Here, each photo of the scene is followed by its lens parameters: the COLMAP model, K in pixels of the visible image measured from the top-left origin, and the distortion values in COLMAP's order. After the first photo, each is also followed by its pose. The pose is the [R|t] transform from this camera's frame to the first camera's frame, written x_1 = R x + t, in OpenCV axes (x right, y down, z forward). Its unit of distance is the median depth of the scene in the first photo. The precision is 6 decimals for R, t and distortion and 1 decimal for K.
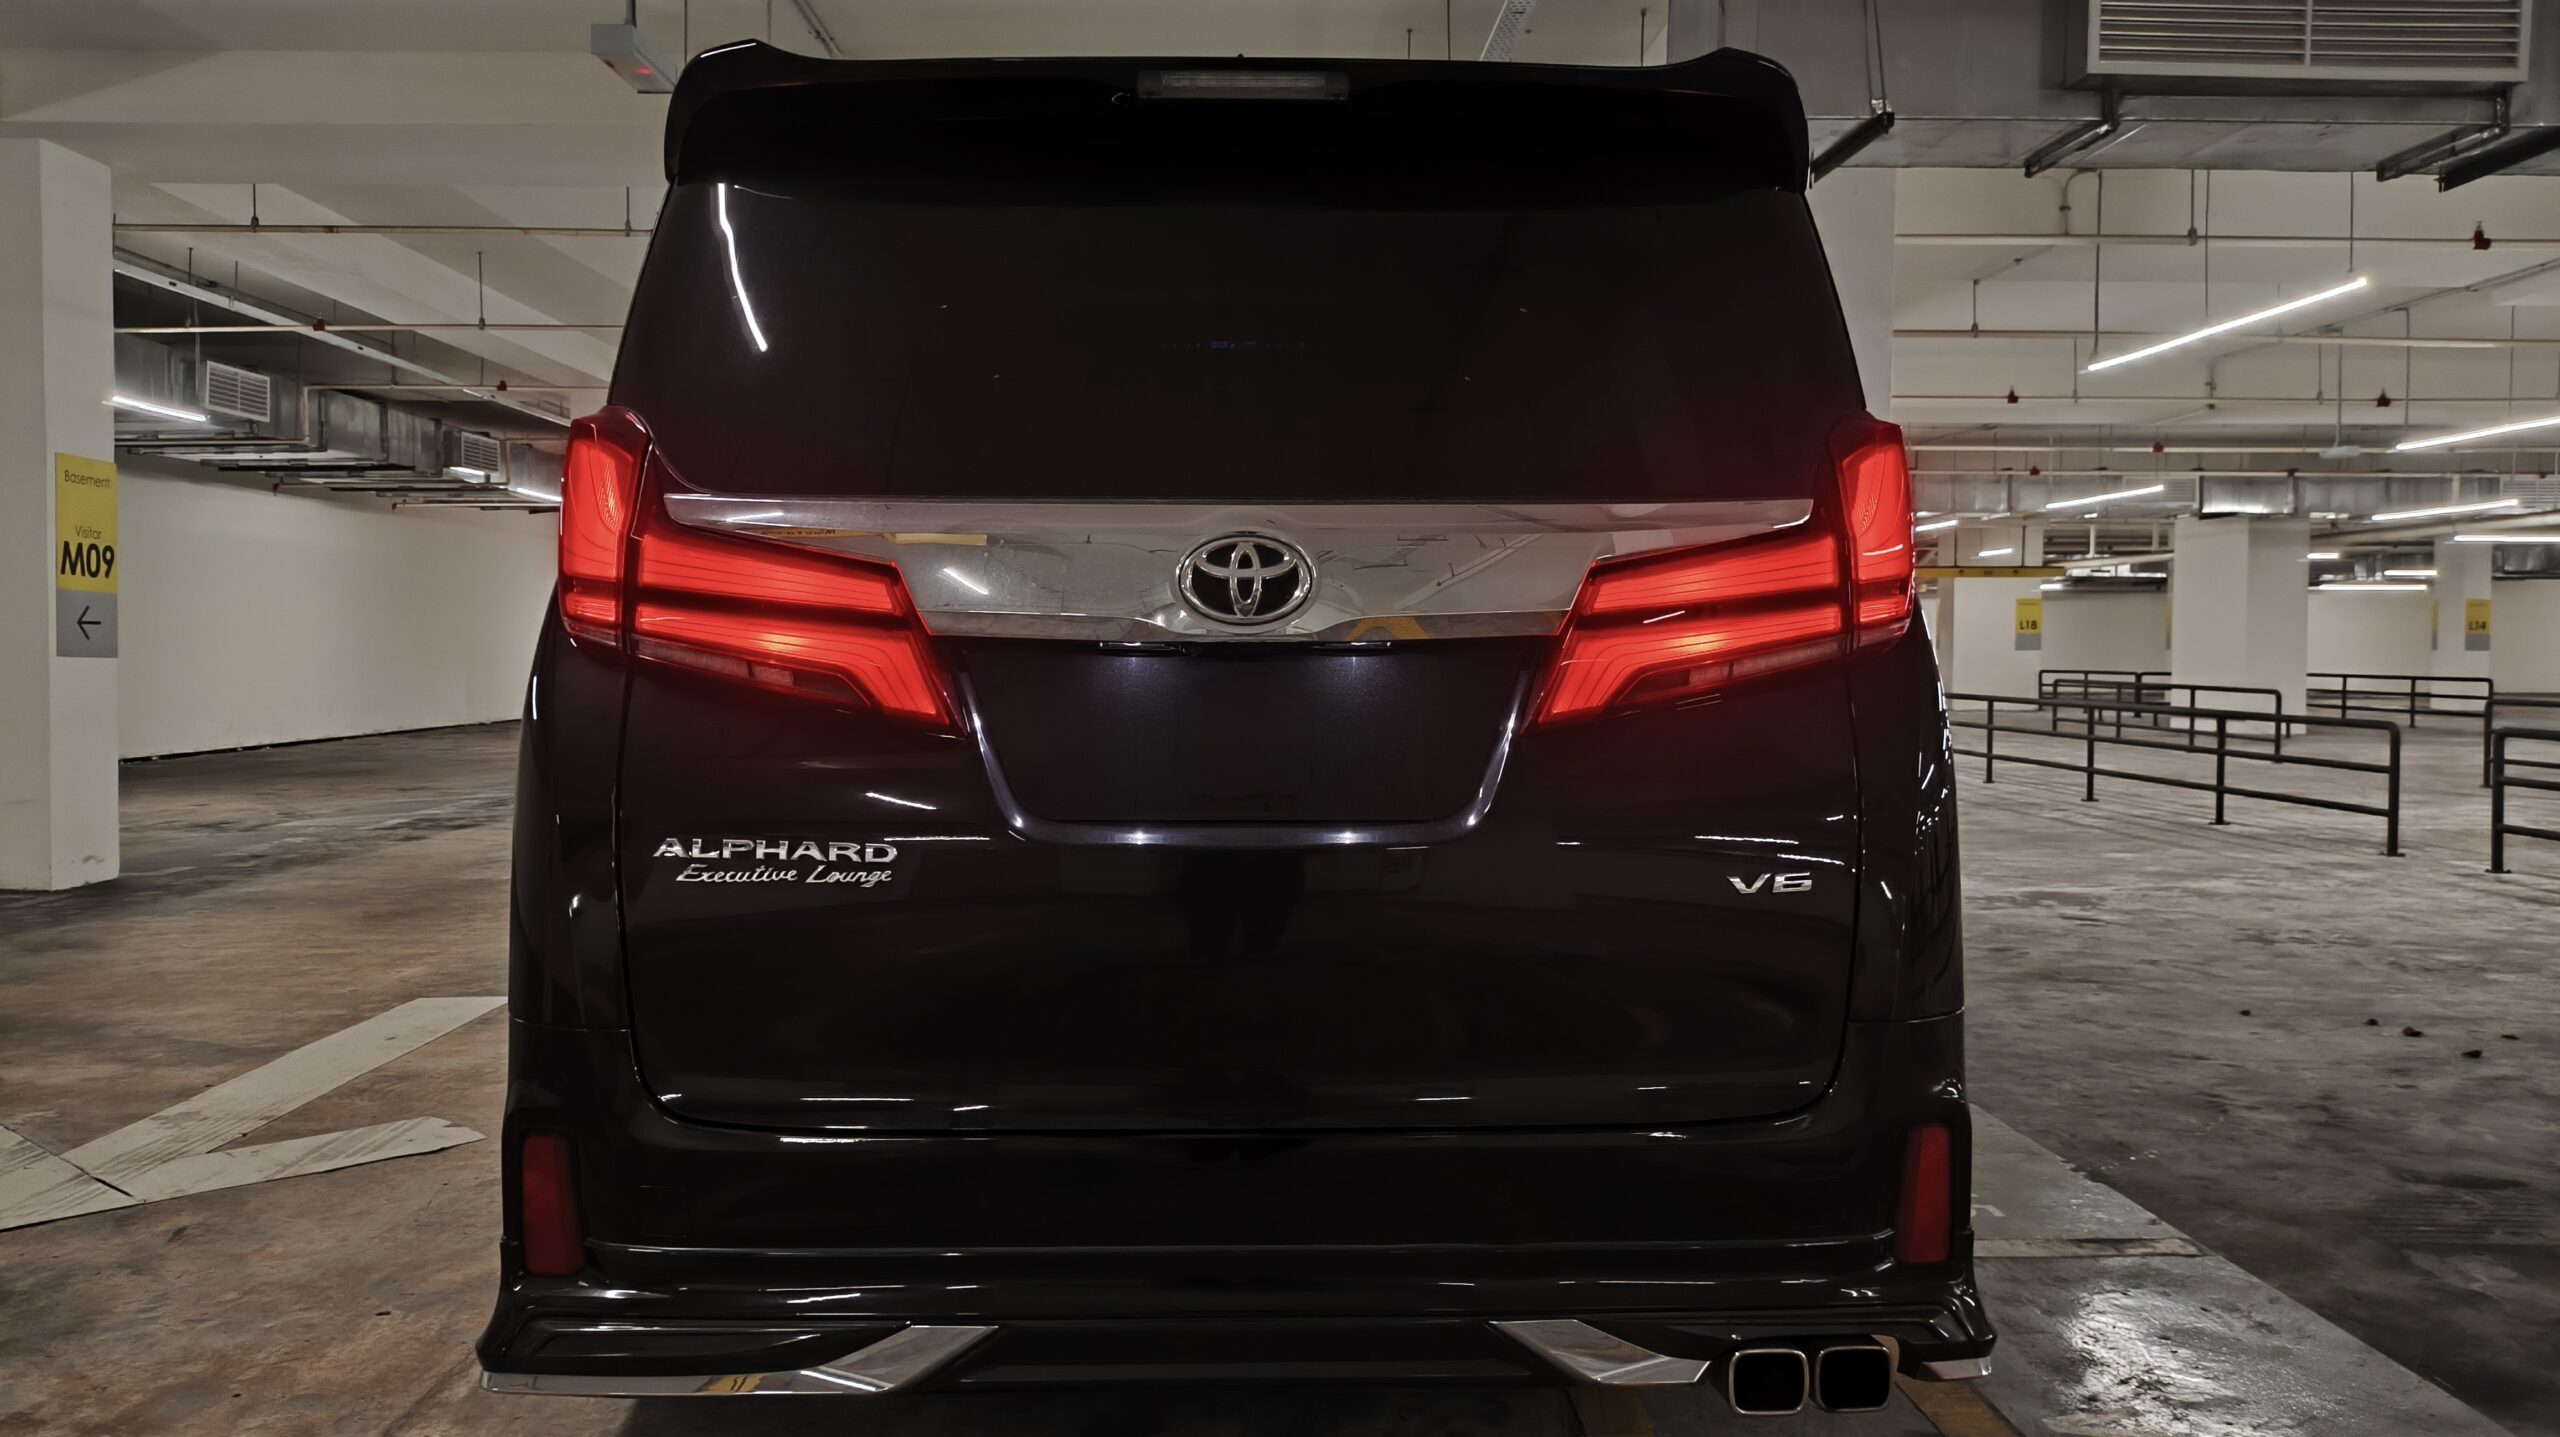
lens RADIAL K [[1907.4, 0, 1286.2], [0, 1907.4, 682.1], [0, 0, 1]] dist [0.041705, -0.070732]
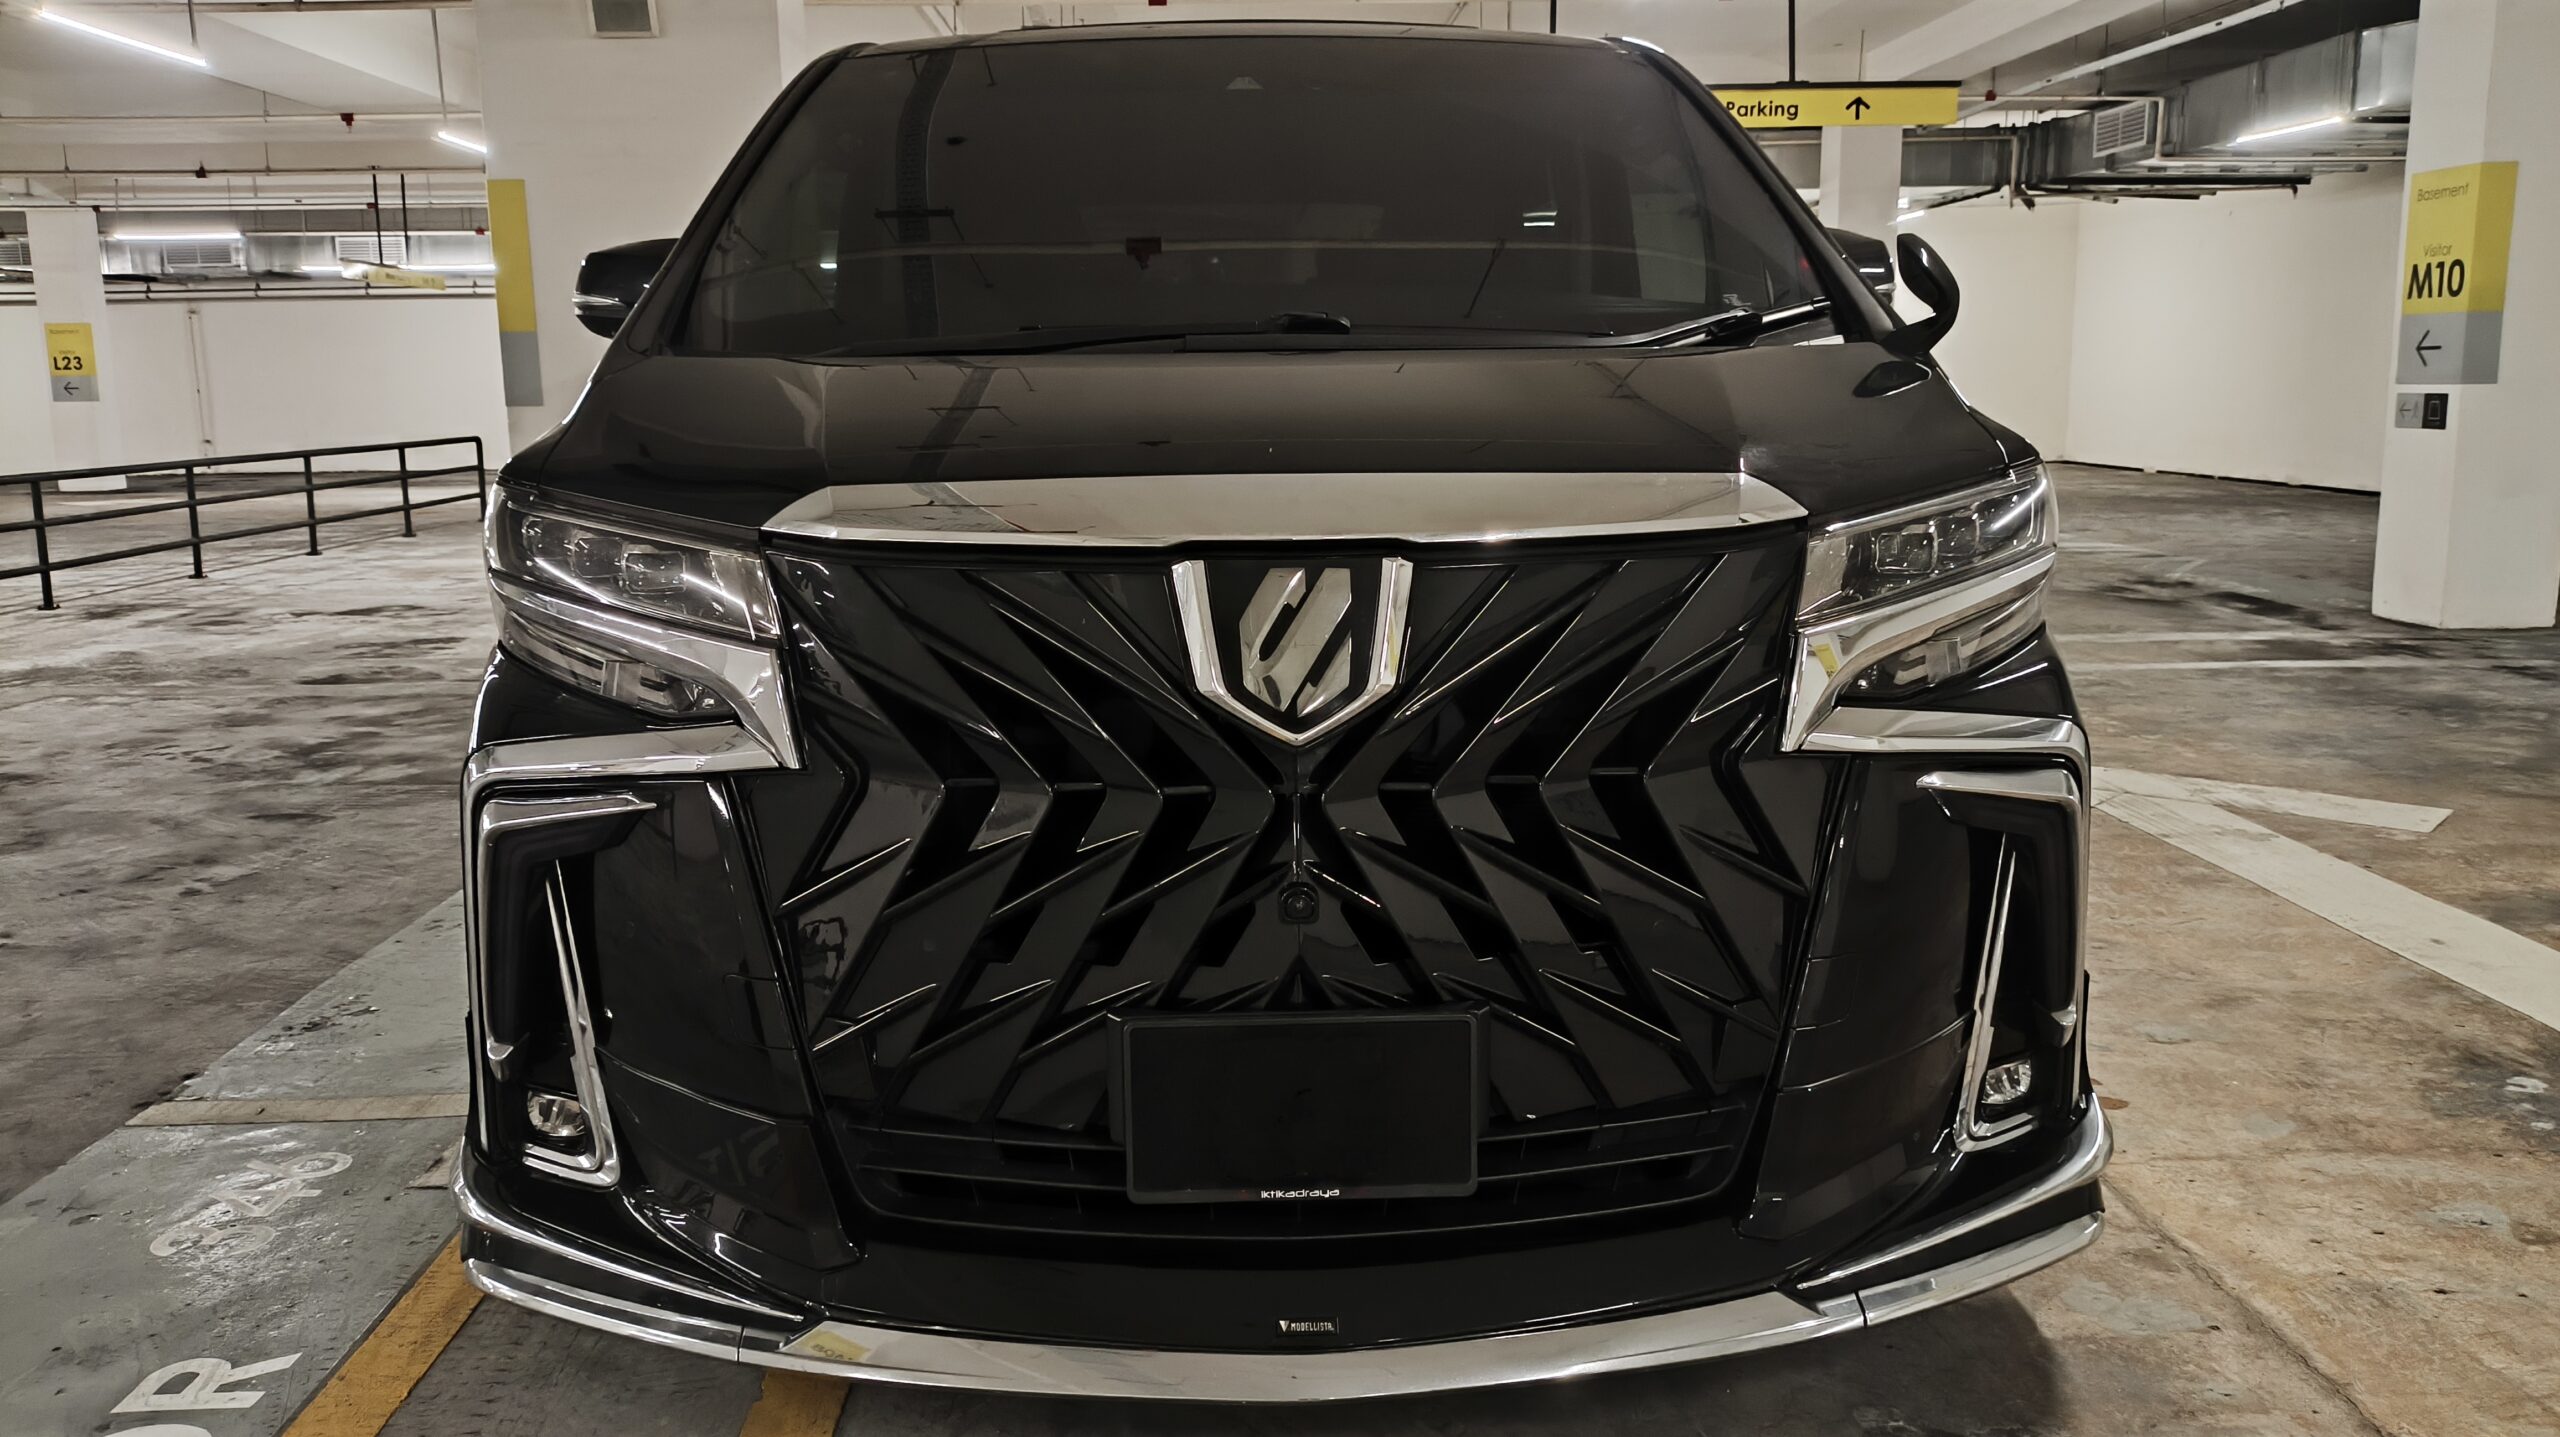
lens RADIAL K [[1907.4, 0, 1245.6], [0, 1907.4, 729.1], [0, 0, 1]] dist [0.041705, -0.070732]
pose [[-0.999822, 0.018383, -0.004160, -0.070396], [0.017228, 0.980875, 0.193872, -0.079896], [0.007645, 0.193766, -0.981018, 3.918971]]
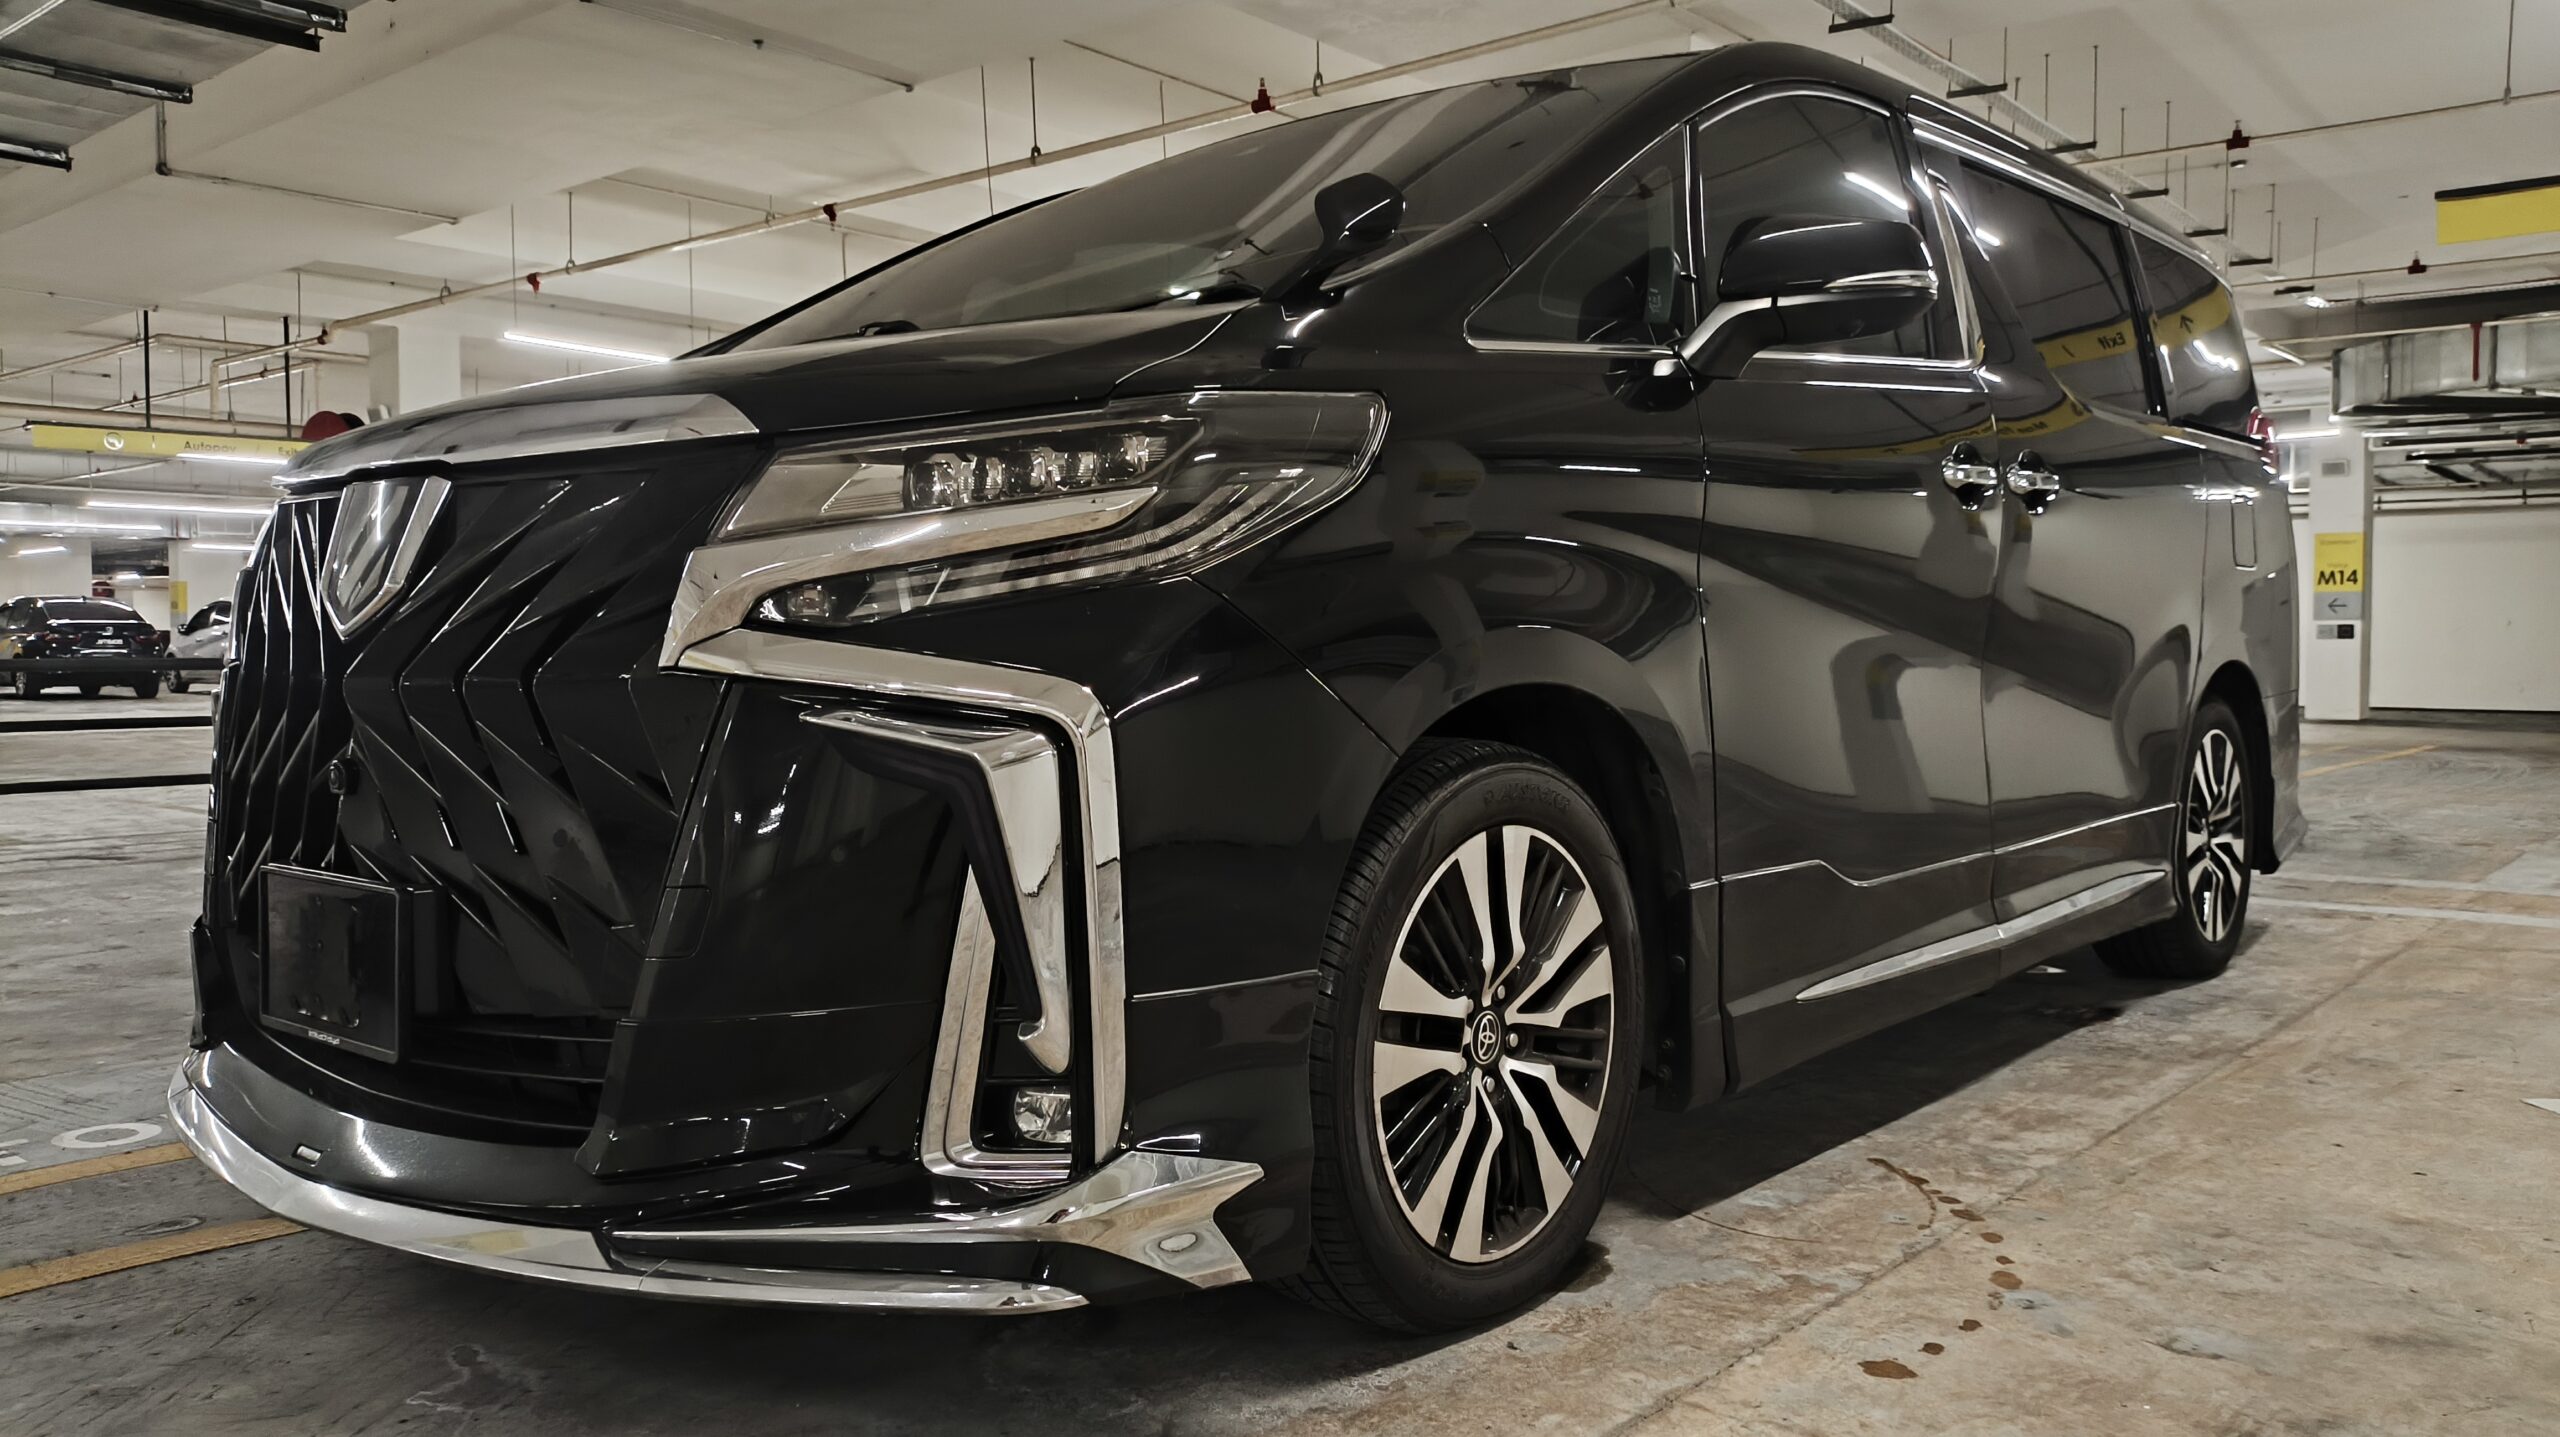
lens RADIAL K [[1907.4, 0, 1269.6], [0, 1907.4, 723.3], [0, 0, 1]] dist [0.041705, -0.070732]
pose [[-0.747875, -0.024657, 0.663381, -1.024790], [0.012134, 0.998635, 0.050797, 0.078440], [-0.663729, 0.046040, -0.746555, 3.547687]]
